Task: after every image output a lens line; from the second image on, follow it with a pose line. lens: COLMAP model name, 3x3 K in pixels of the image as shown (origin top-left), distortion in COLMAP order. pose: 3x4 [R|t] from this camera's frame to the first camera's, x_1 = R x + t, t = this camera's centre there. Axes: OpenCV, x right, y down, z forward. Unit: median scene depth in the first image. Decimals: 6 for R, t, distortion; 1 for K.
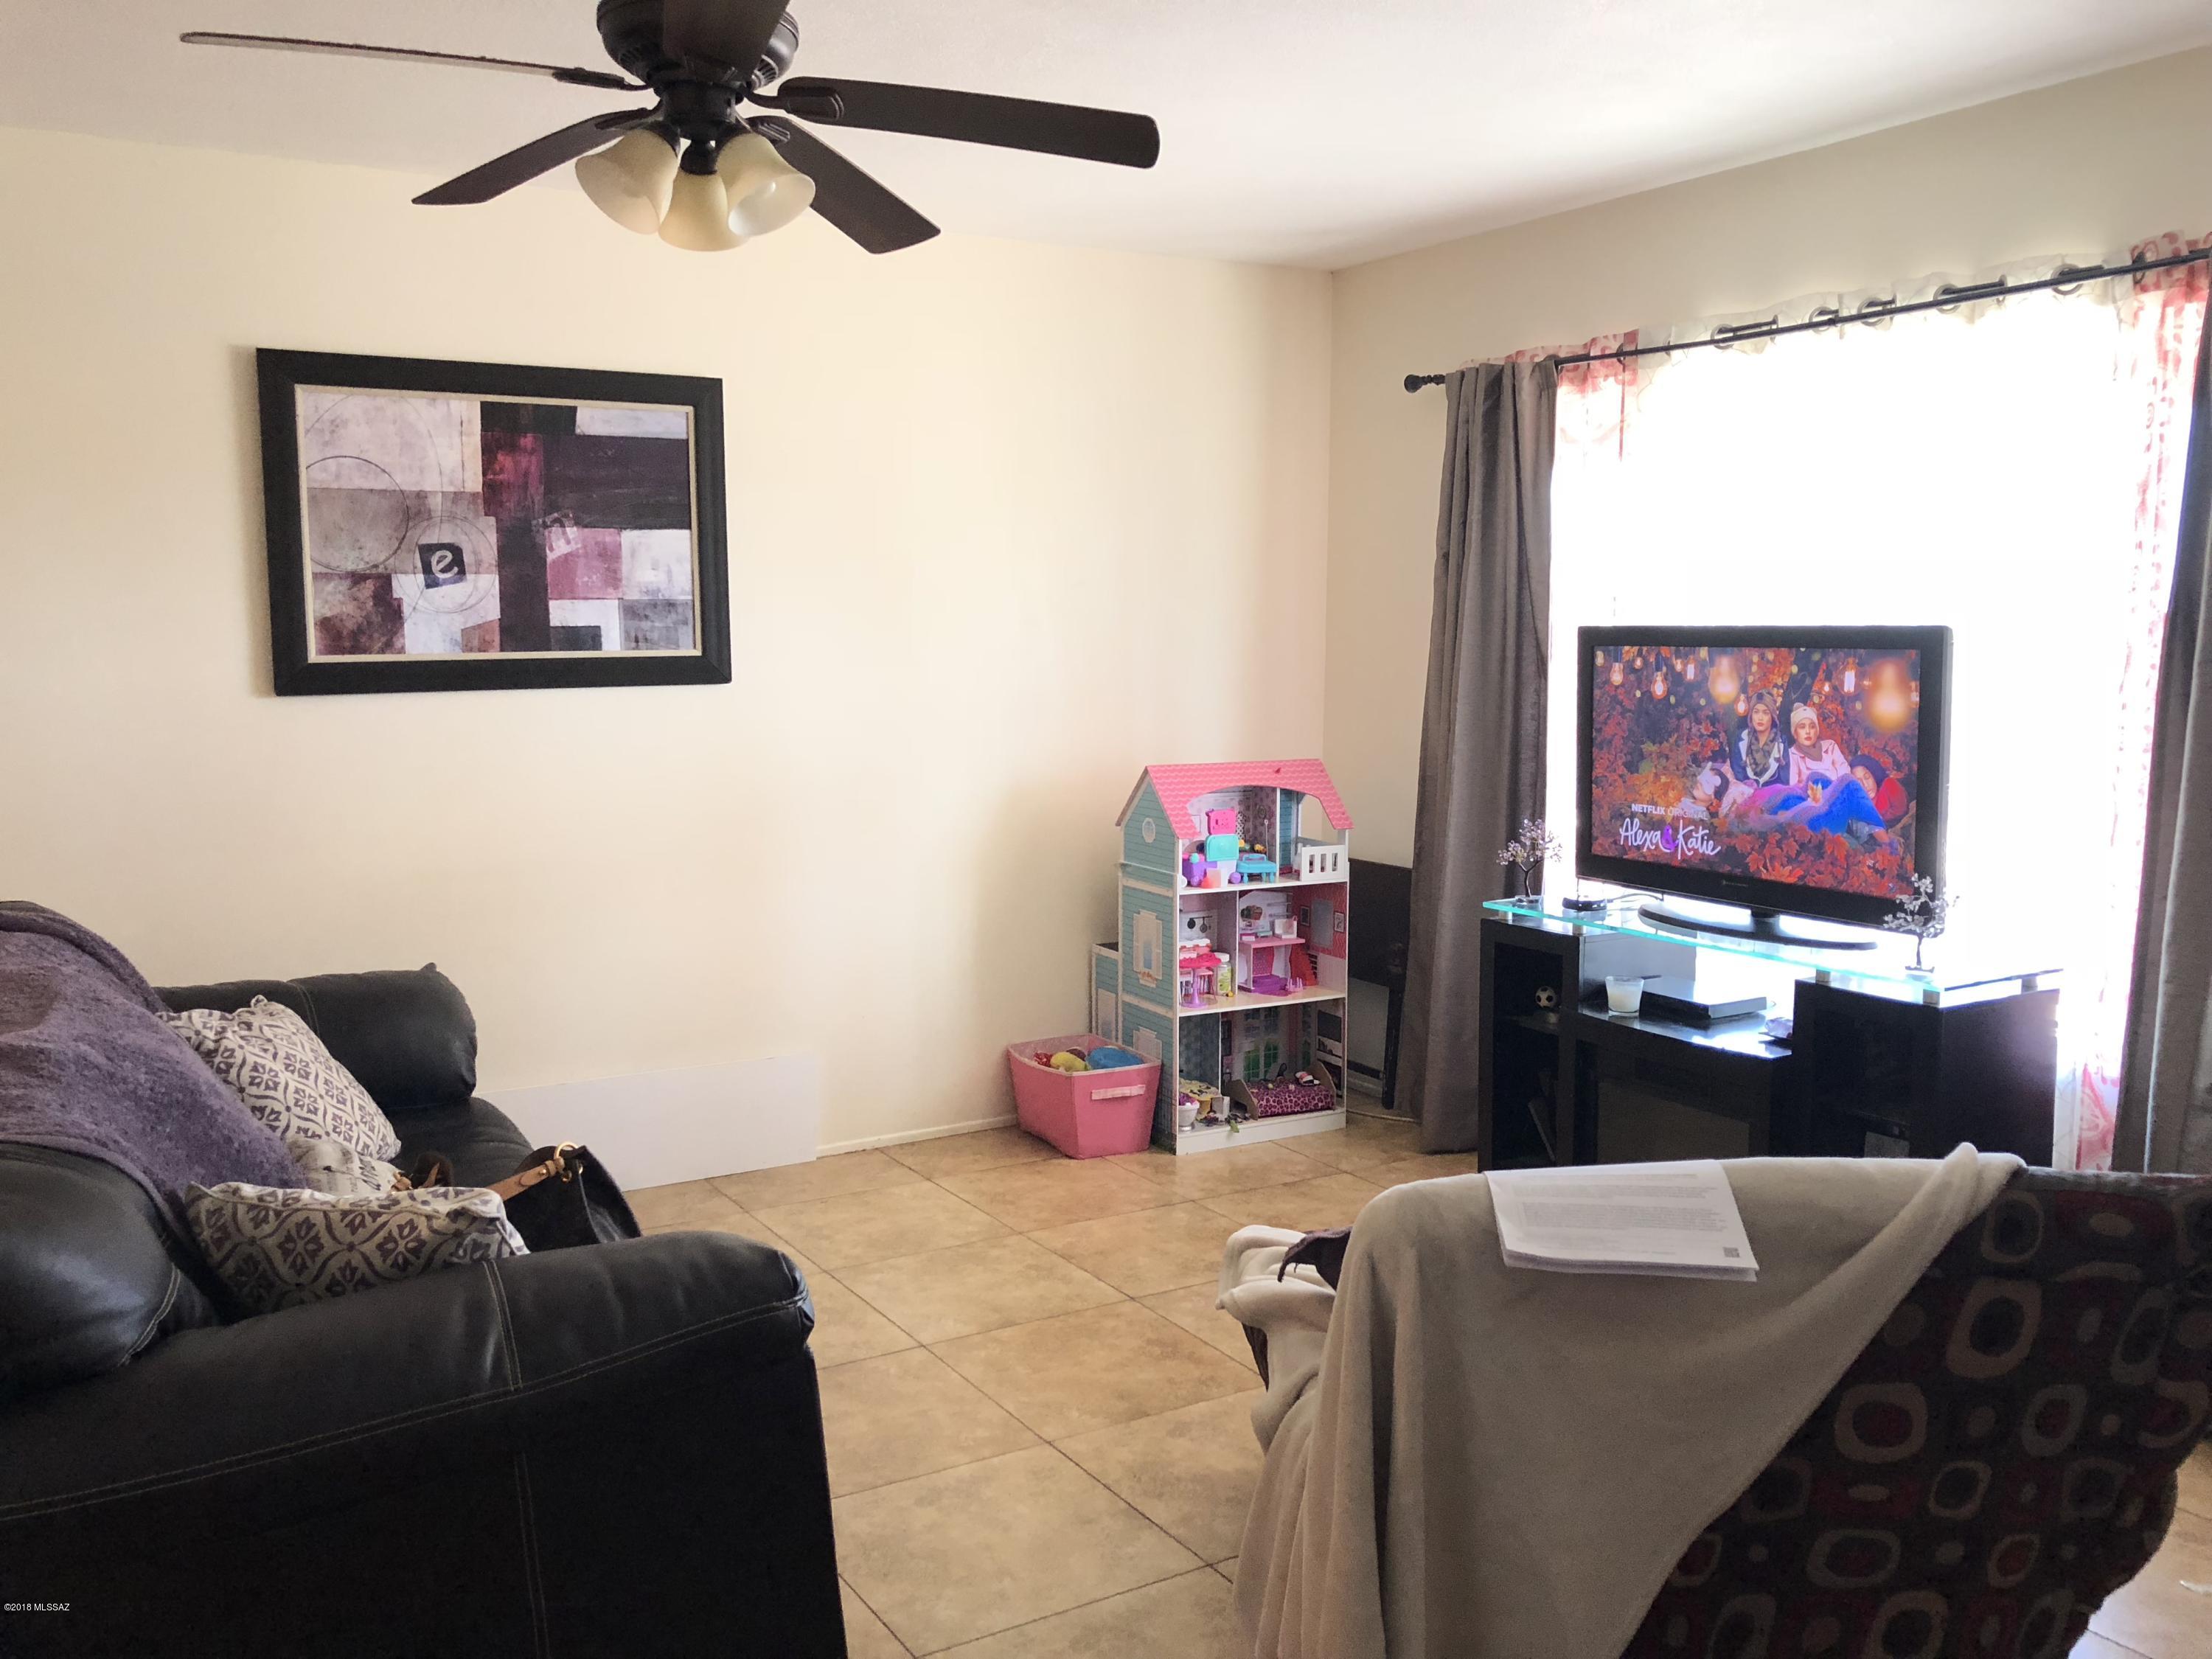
lens RADIAL K [[1805.8, 0, 1106.0], [0, 1805.8, 829.5], [0, 0, 1]] dist [0.047393, -0.092504]
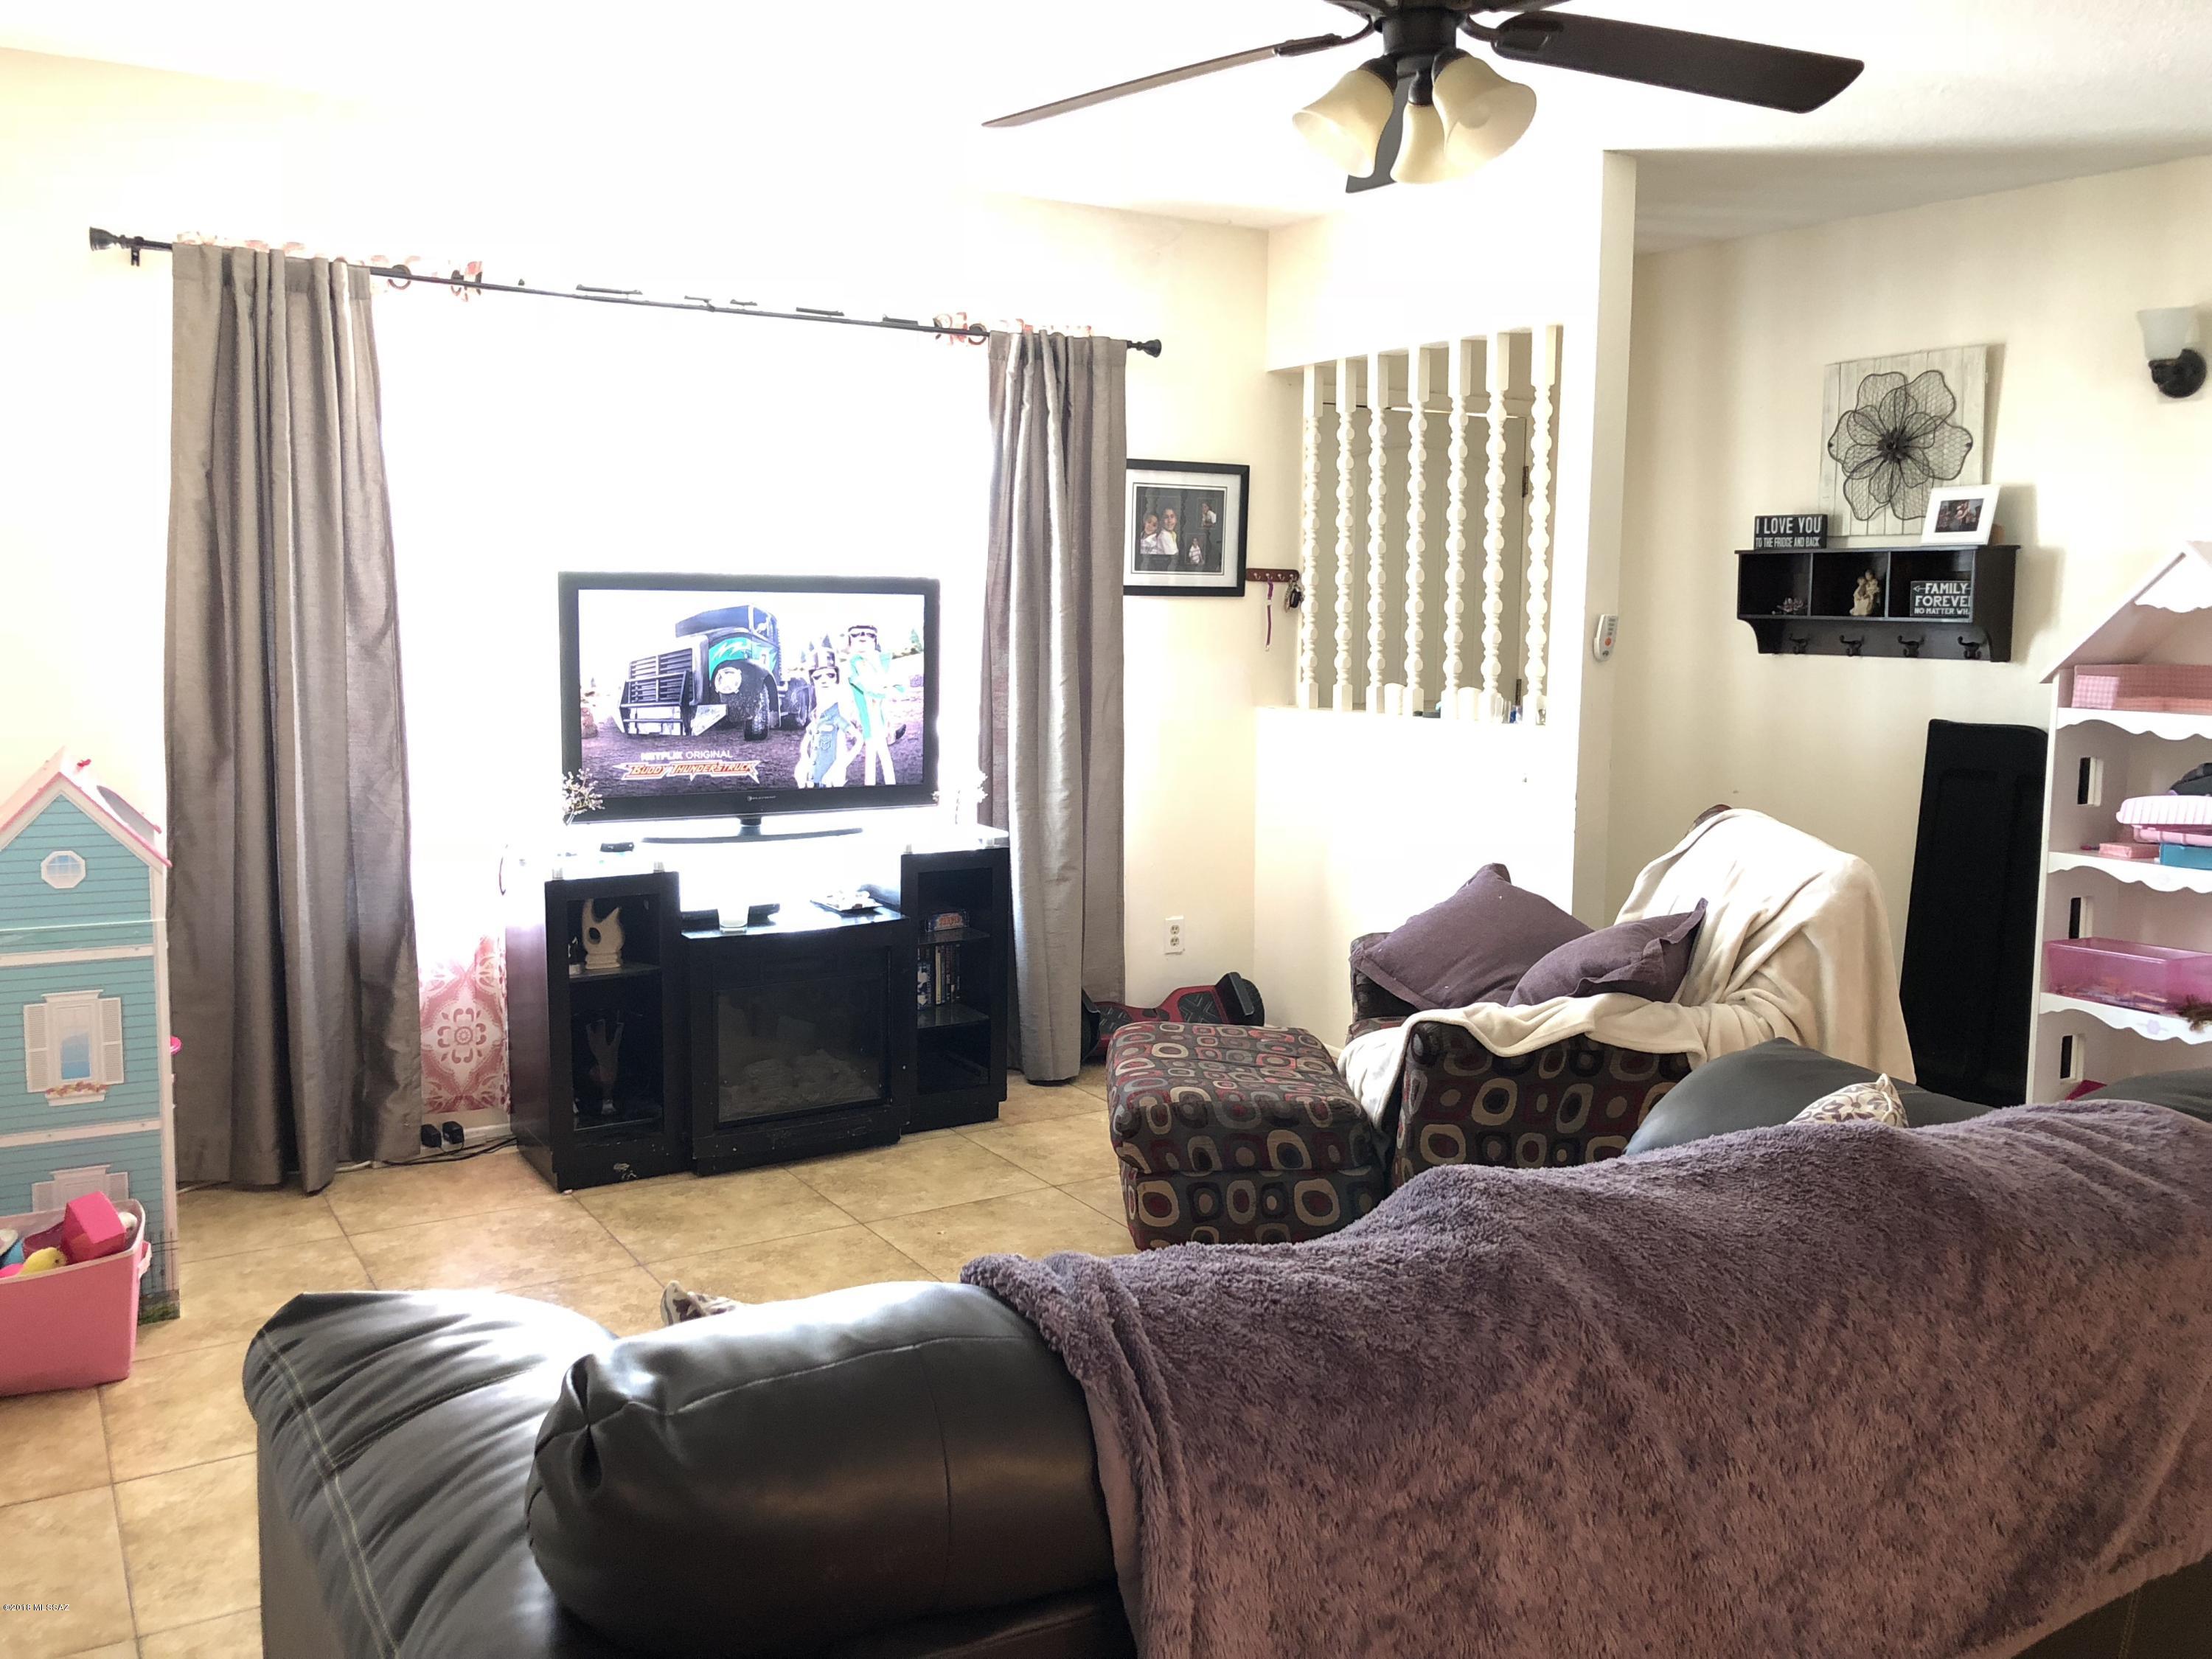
lens RADIAL K [[1805.8, 0, 1106.0], [0, 1805.8, 829.5], [0, 0, 1]] dist [0.047393, -0.092504]
pose [[-0.038051, -0.102568, 0.993998, -0.786759], [0.118595, 0.987225, 0.106409, -0.042387], [-0.992213, 0.121932, -0.025401, 0.799947]]
